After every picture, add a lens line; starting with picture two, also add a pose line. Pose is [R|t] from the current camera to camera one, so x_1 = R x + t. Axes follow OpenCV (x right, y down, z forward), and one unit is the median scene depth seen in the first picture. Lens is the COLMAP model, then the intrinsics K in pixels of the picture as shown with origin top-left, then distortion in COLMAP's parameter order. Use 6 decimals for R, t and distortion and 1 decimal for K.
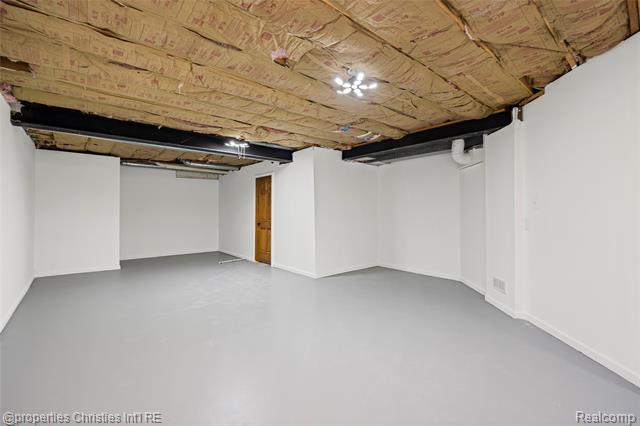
lens RADIAL K [[280.9, 0, 320.0], [0, 280.9, 213.0], [0, 0, 1]] dist [0.001796, -0.000004]
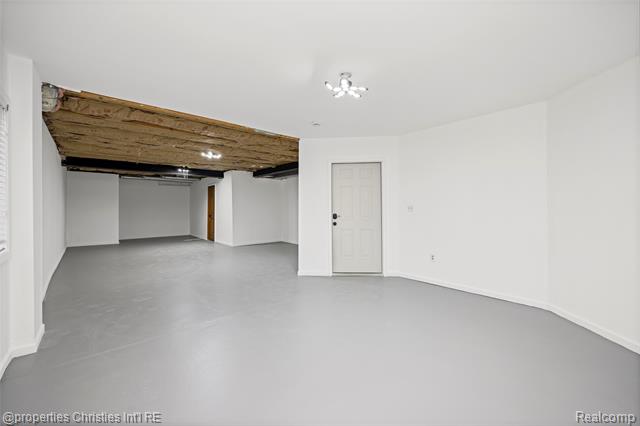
lens RADIAL K [[257.4, 0, 320.0], [0, 257.4, 213.0], [0, 0, 1]] dist [-0.000749, -0.000020]
pose [[0.999681, -0.000513, 0.025263, 0.429290], [0.000232, 0.999938, 0.011143, 0.007023], [-0.025267, -0.011133, 0.999619, -0.532935]]
